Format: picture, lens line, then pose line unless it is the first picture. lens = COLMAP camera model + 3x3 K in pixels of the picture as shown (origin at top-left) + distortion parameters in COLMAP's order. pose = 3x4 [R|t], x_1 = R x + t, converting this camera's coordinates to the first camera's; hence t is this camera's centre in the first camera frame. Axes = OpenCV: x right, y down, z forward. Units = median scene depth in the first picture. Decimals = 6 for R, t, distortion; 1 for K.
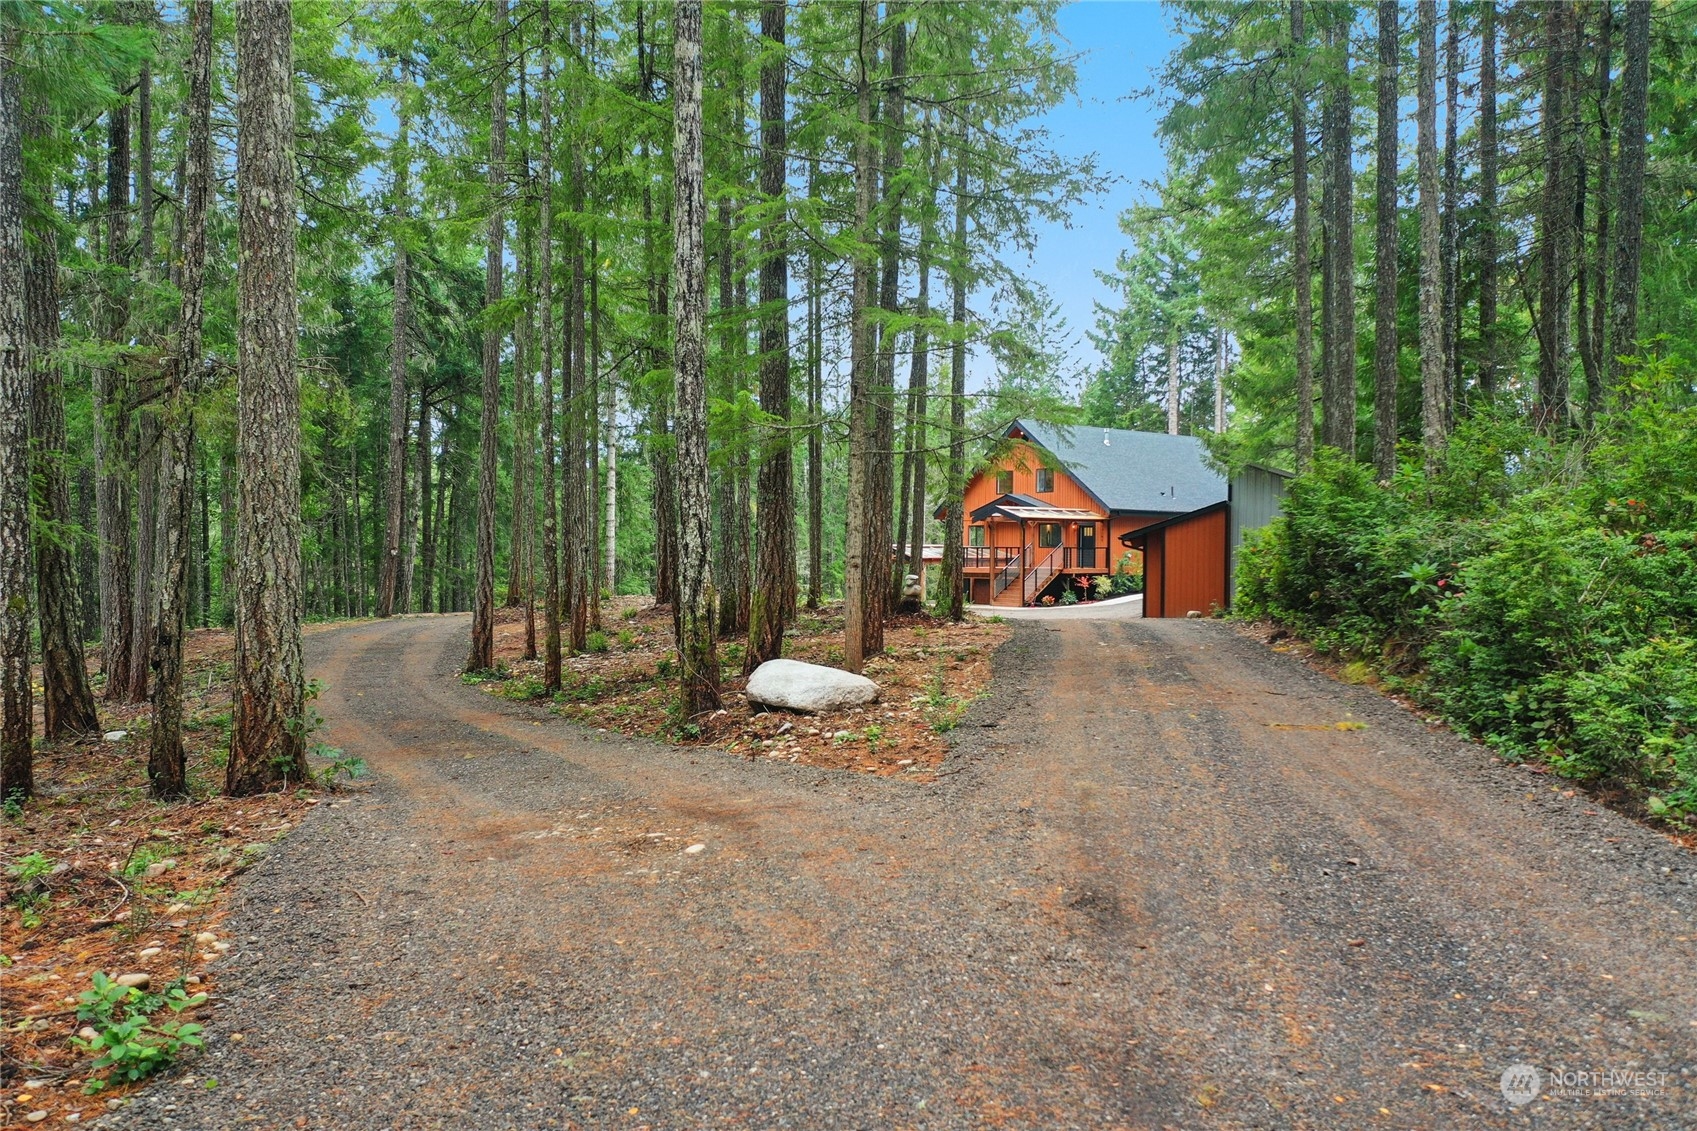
lens RADIAL K [[1284.4, 0, 848.5], [0, 1284.4, 565.5], [0, 0, 1]] dist [0.004147, 0.002478]
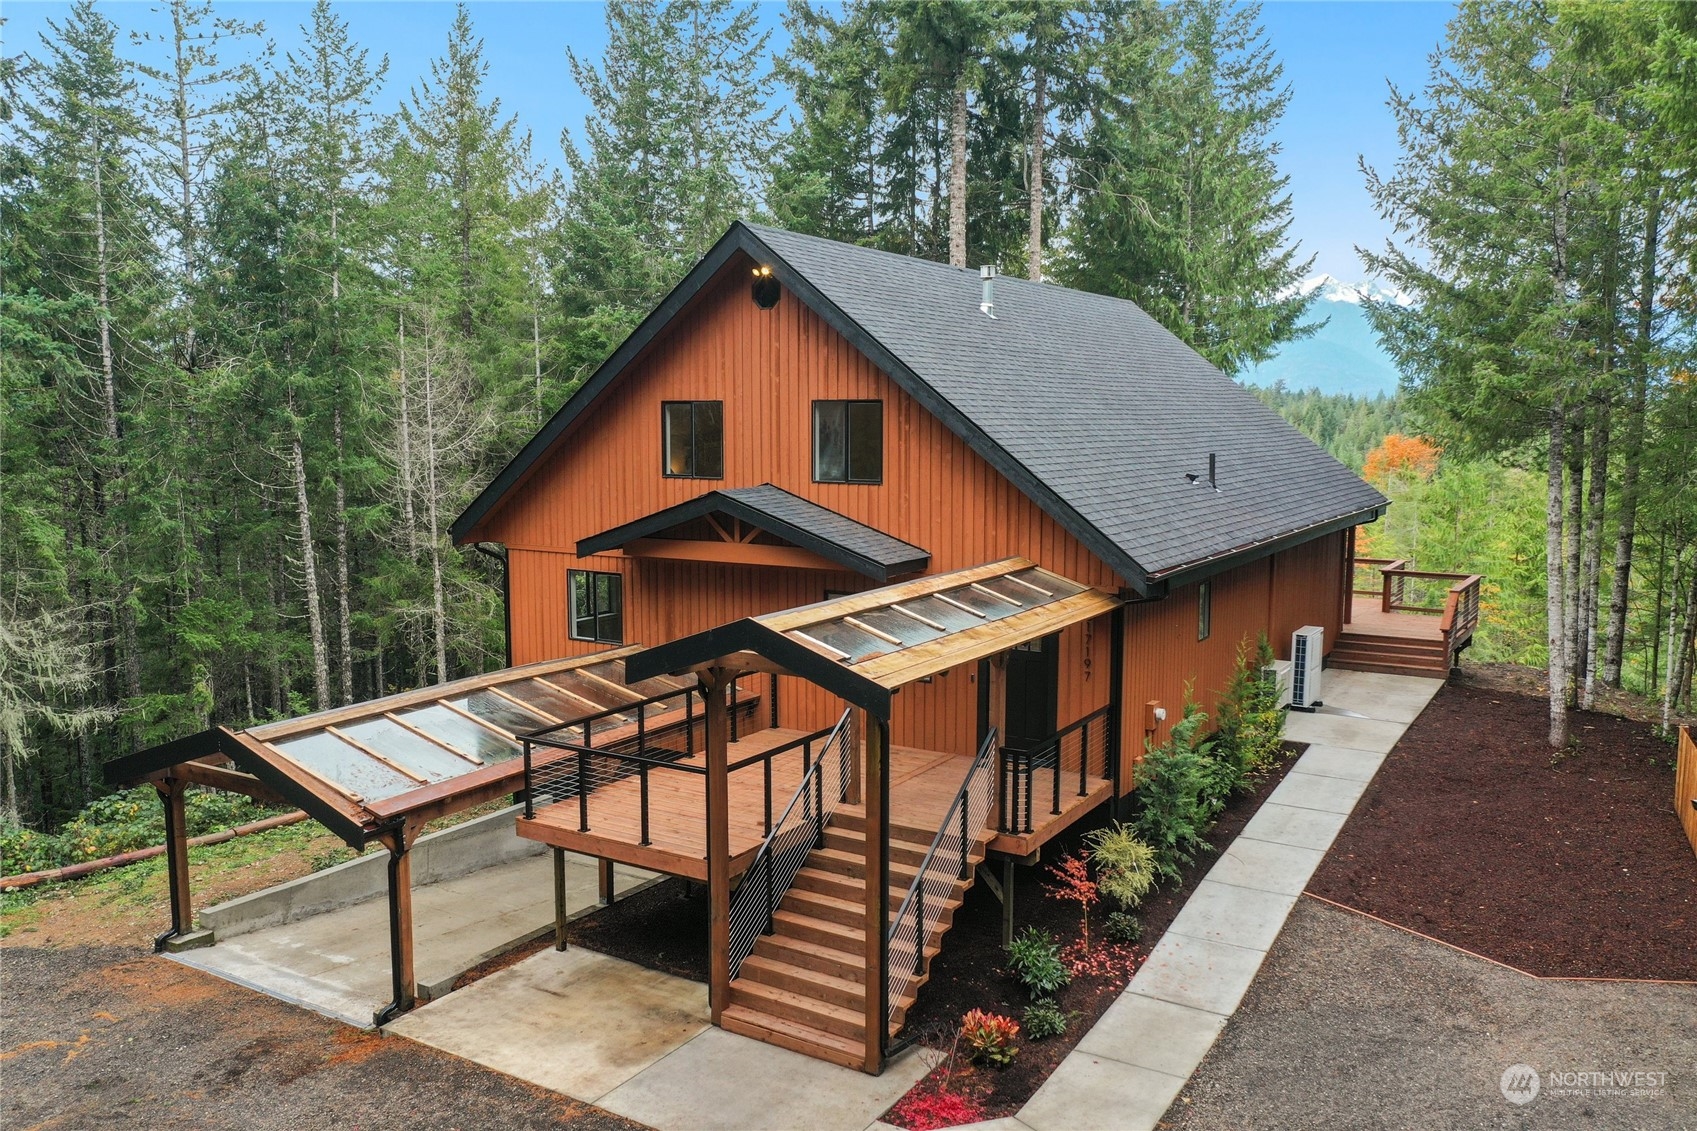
lens RADIAL K [[1284.4, 0, 848.5], [0, 1284.4, 565.5], [0, 0, 1]] dist [0.004147, 0.002478]
pose [[0.952773, -0.095031, 0.288432, 0.066254], [0.058905, 0.989570, 0.131458, -0.074072], [-0.297917, -0.108259, 0.948433, 0.700013]]
